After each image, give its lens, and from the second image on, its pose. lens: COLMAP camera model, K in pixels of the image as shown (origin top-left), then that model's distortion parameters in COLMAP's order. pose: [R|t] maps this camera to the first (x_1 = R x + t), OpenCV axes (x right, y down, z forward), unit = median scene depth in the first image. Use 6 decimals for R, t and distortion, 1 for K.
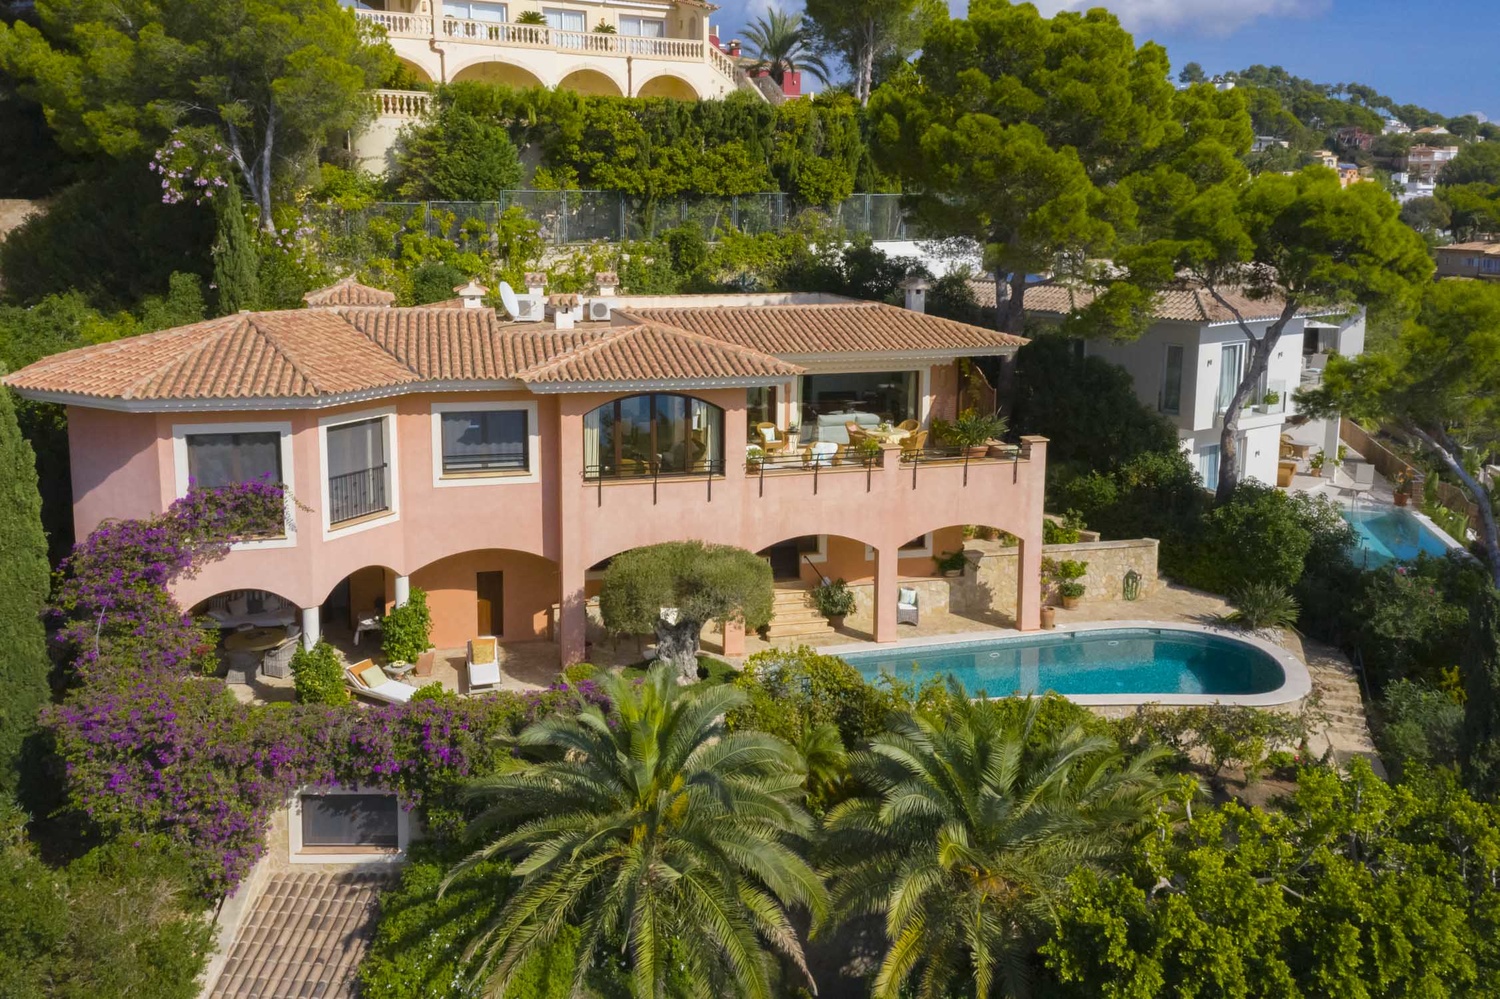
lens RADIAL K [[1221.7, 0, 748.9], [0, 1221.7, 421.7], [0, 0, 1]] dist [0.216776, -0.250914]
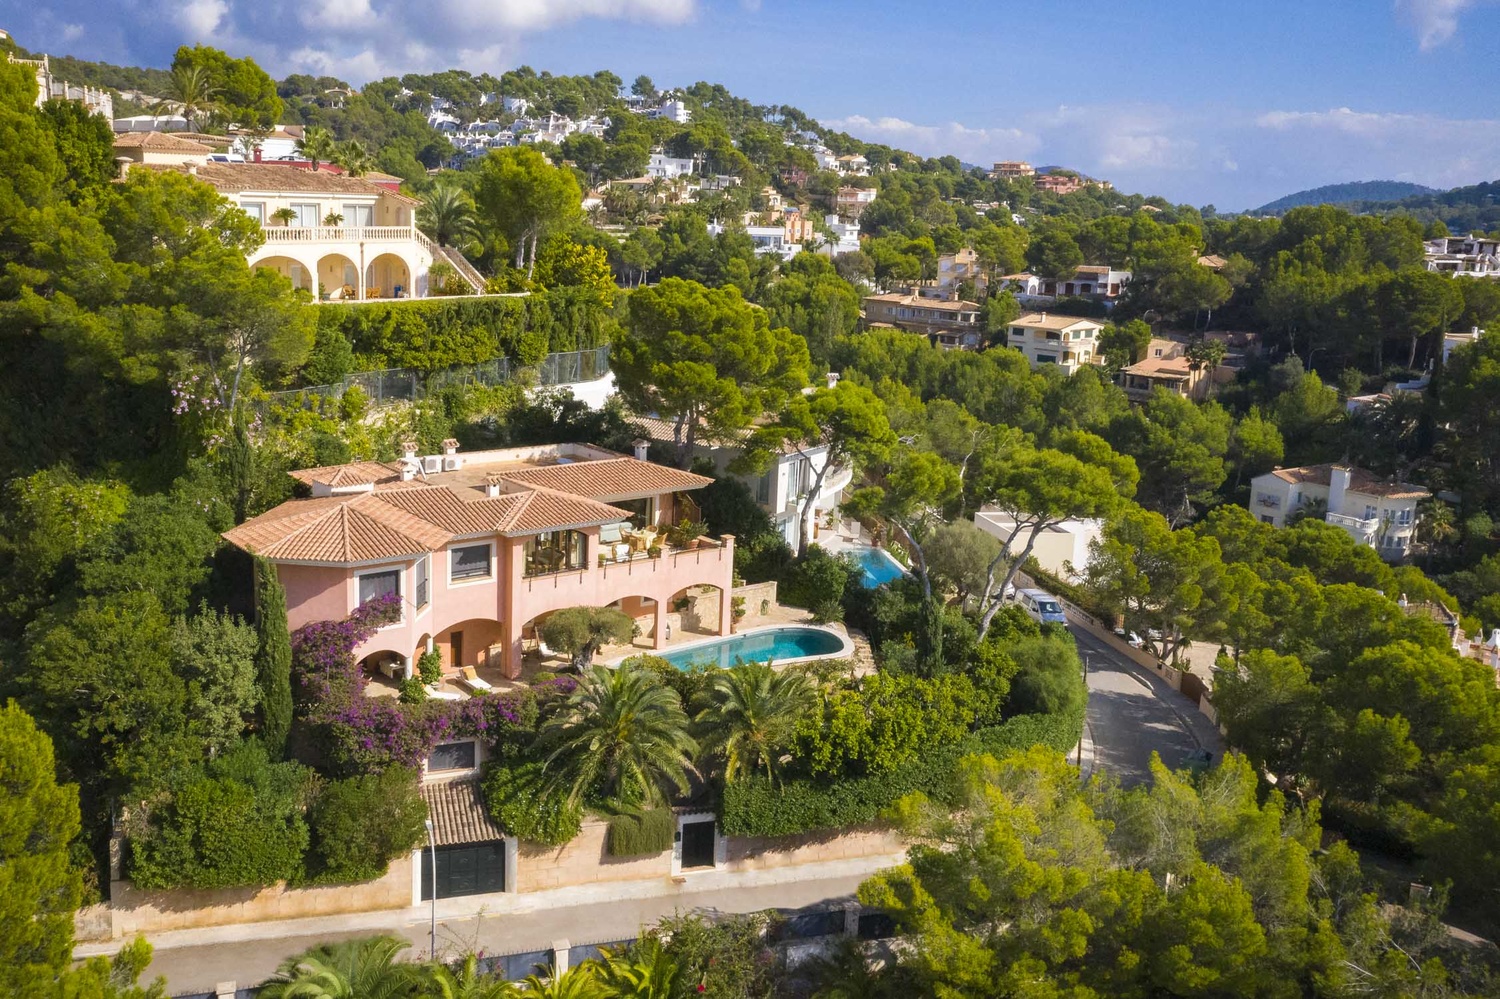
lens RADIAL K [[1229.9, 0, 750.0], [0, 1229.9, 499.5], [0, 0, 1]] dist [0.224595, 0.000983]
pose [[0.919917, -0.047758, 0.389193, -0.474503], [0.030216, 0.998238, 0.051075, -0.139771], [-0.390946, -0.035225, 0.919739, -0.772583]]
